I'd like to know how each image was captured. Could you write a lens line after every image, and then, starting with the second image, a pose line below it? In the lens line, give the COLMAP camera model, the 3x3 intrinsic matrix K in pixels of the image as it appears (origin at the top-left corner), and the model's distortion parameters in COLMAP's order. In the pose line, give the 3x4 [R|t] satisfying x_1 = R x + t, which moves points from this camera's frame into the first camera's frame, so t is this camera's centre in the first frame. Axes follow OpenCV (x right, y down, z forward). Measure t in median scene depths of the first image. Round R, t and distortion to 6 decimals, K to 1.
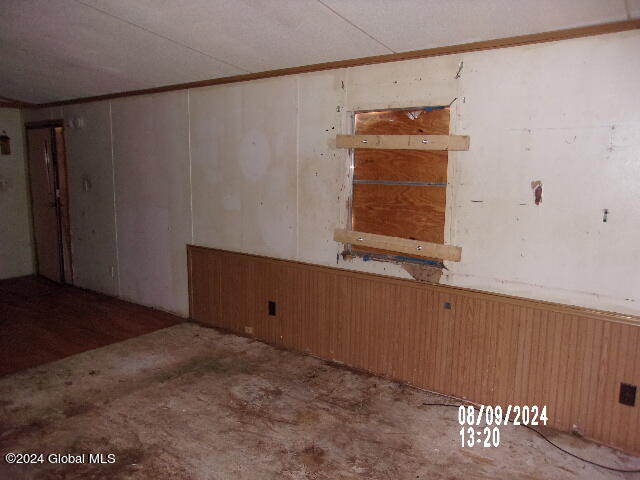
lens RADIAL K [[497.0, 0, 314.3], [0, 497.0, 237.0], [0, 0, 1]] dist [-0.027385, 0.046357]
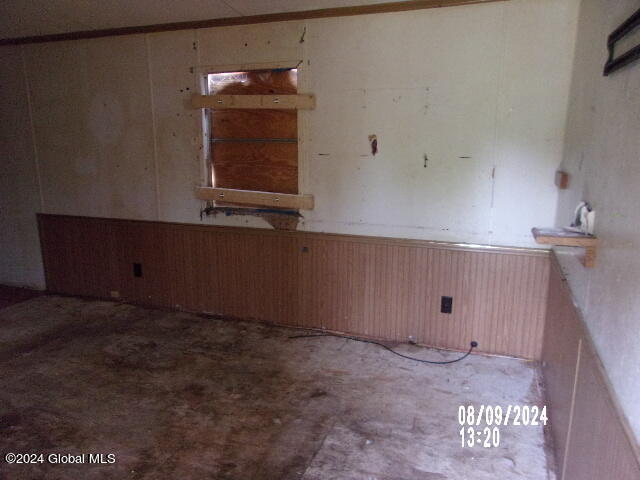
lens RADIAL K [[497.0, 0, 314.3], [0, 497.0, 237.0], [0, 0, 1]] dist [-0.027385, 0.046357]
pose [[0.958295, -0.073915, 0.276057, -0.017701], [0.055541, 0.995725, 0.073804, 0.026838], [-0.280332, -0.055394, 0.958303, -0.075808]]
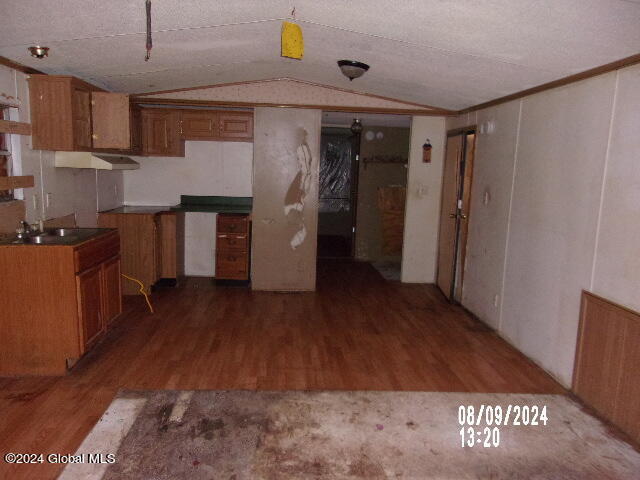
lens RADIAL K [[499.7, 0, 316.5], [0, 499.7, 238.7], [0, 0, 1]] dist [-0.026365, 0.065796]
pose [[0.644600, 0.129064, -0.753547, 0.041506], [-0.142841, 0.988623, 0.047138, -0.050842], [0.751058, 0.077253, 0.655701, 0.313995]]
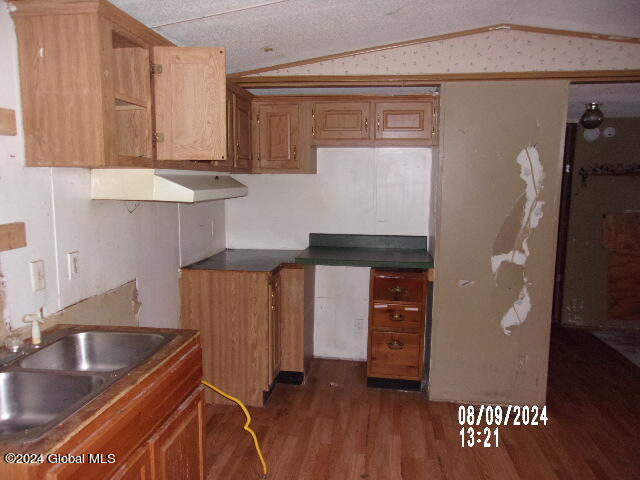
lens RADIAL K [[499.7, 0, 316.5], [0, 499.7, 238.7], [0, 0, 1]] dist [-0.026365, 0.065796]
pose [[0.468078, 0.109503, -0.876876, -0.645474], [-0.138608, 0.989108, 0.049530, -0.098897], [0.872749, 0.098358, 0.478157, 0.584355]]
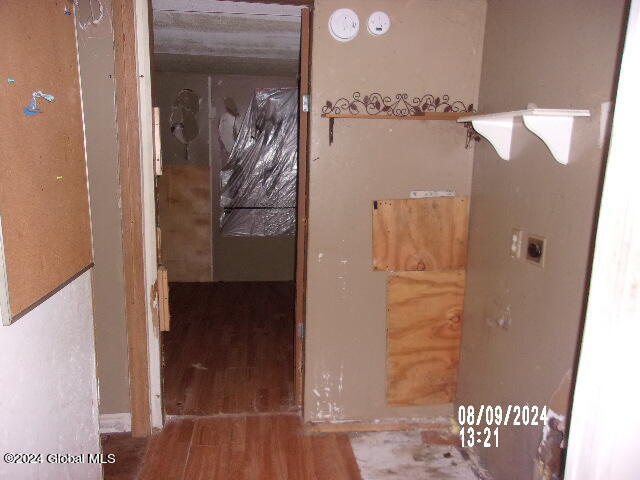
lens RADIAL K [[502.1, 0, 310.2], [0, 502.1, 239.1], [0, 0, 1]] dist [-0.013576, 0.050701]
pose [[0.664963, 0.142282, -0.733199, -1.103031], [-0.125934, 0.988991, 0.077706, -0.211478], [0.736183, 0.040663, 0.675560, 1.523514]]
